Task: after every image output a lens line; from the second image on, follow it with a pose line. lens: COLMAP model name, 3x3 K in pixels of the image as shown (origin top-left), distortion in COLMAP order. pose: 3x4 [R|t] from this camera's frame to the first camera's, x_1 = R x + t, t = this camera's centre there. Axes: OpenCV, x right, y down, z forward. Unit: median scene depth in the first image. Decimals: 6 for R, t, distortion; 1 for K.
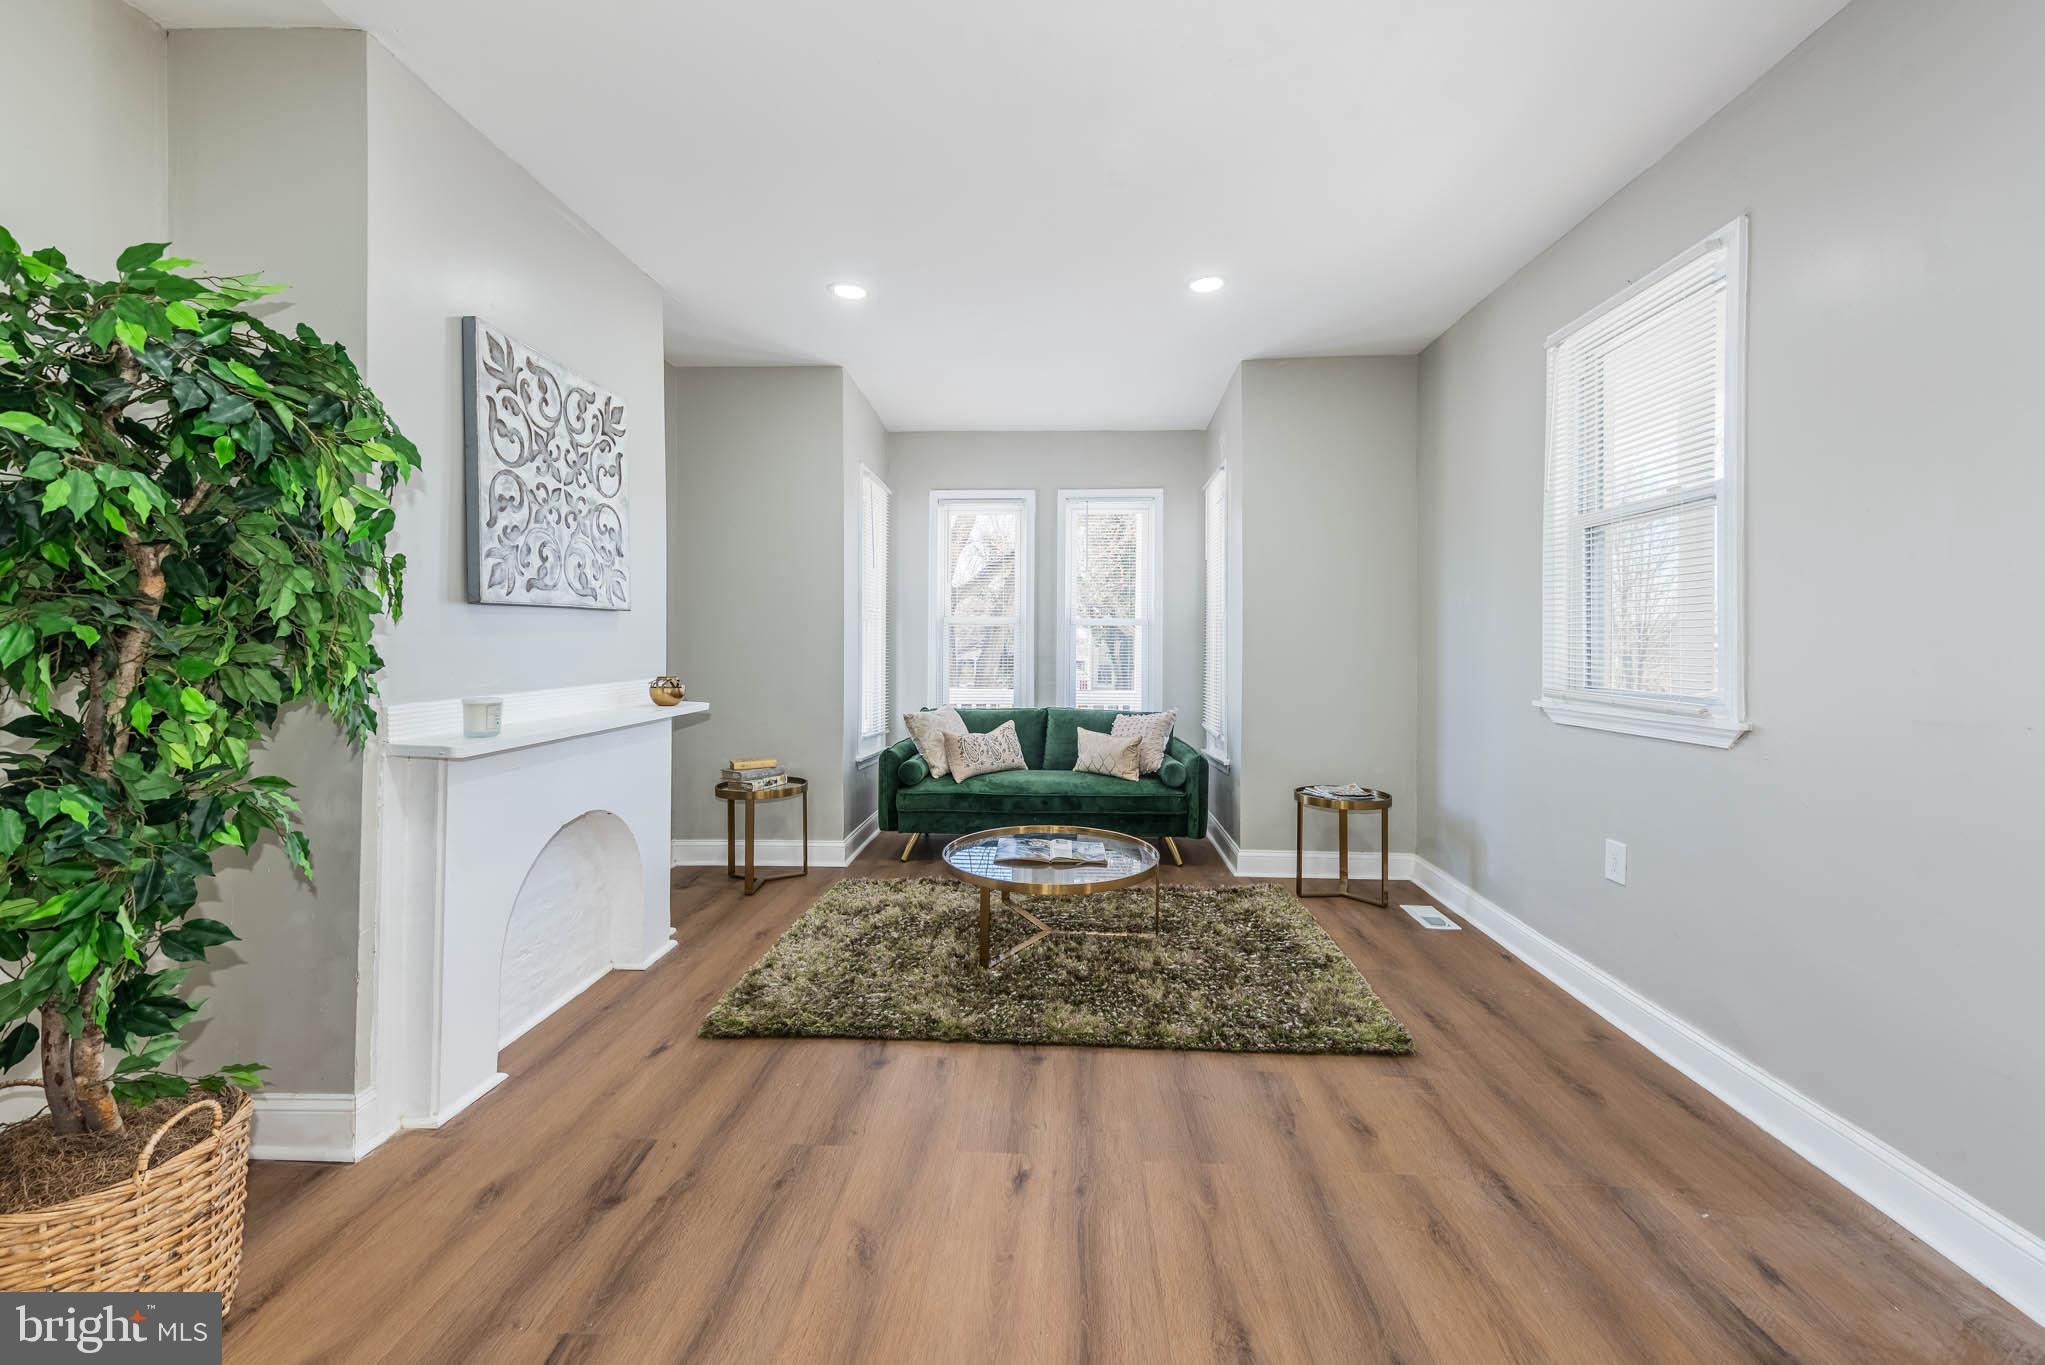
lens RADIAL K [[828.5, 0, 1058.1], [0, 828.5, 654.5], [0, 0, 1]] dist [0.011955, -0.000494]
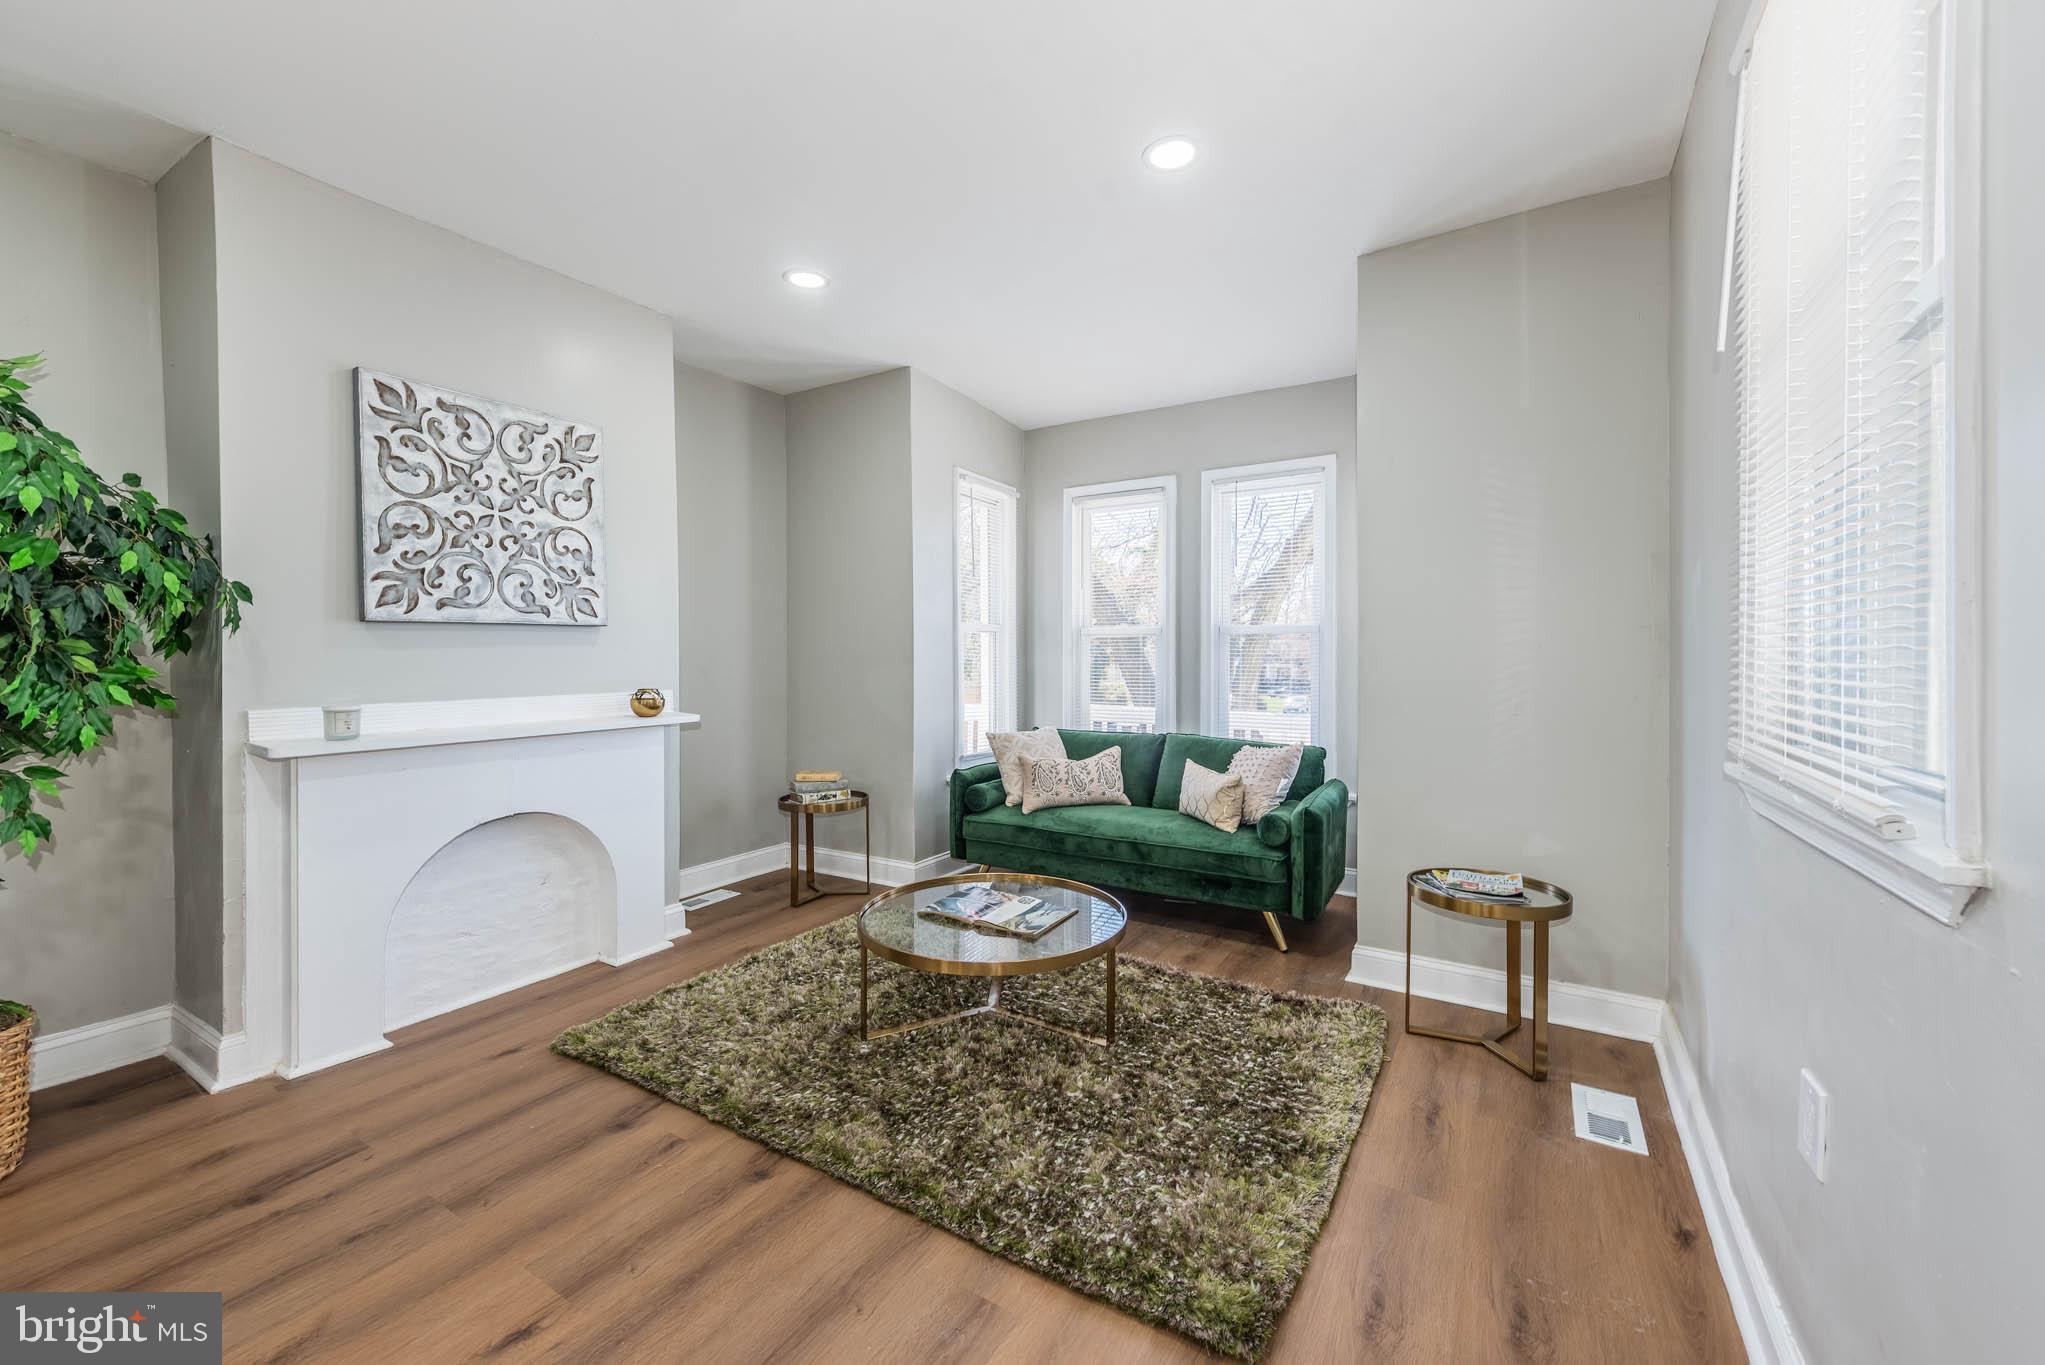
lens RADIAL K [[828.5, 0, 1015.6], [0, 828.5, 670.6], [0, 0, 1]] dist [0.011955, -0.000494]
pose [[0.866755, 0.005964, -0.498699, 0.463736], [-0.004890, 0.999982, 0.003461, -0.002057], [0.498711, -0.000561, 0.866768, 0.338803]]
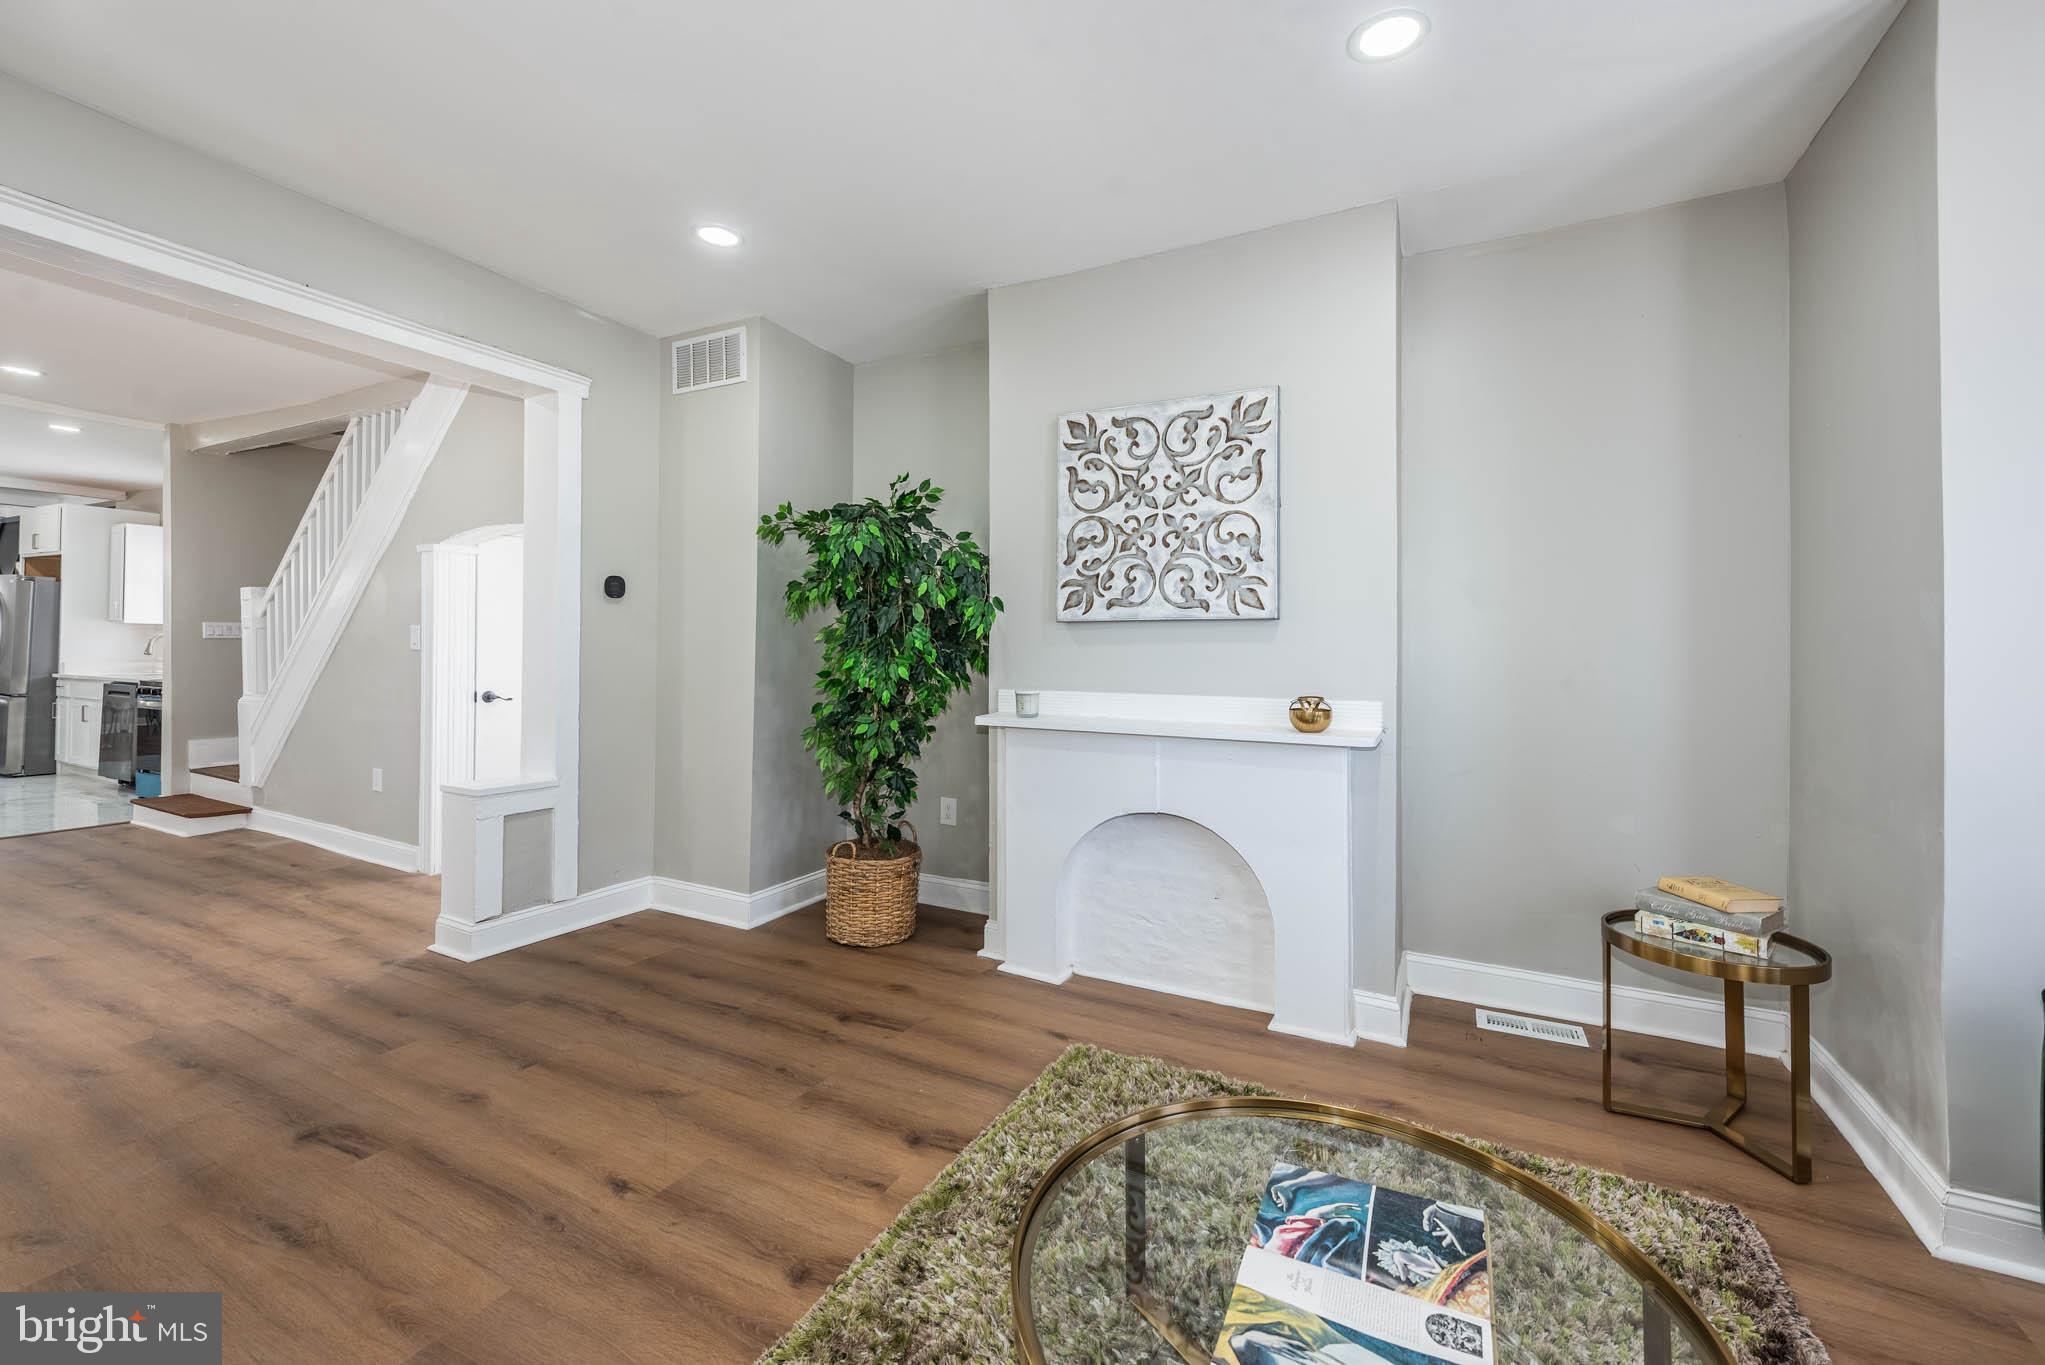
lens RADIAL K [[828.5, 0, 1044.8], [0, 828.5, 644.0], [0, 0, 1]] dist [0.011955, -0.000494]
pose [[-0.432859, -0.011769, -0.901385, 0.394795], [-0.028237, 0.999601, 0.000509, -0.019057], [0.901019, 0.025673, -0.433019, 1.154184]]
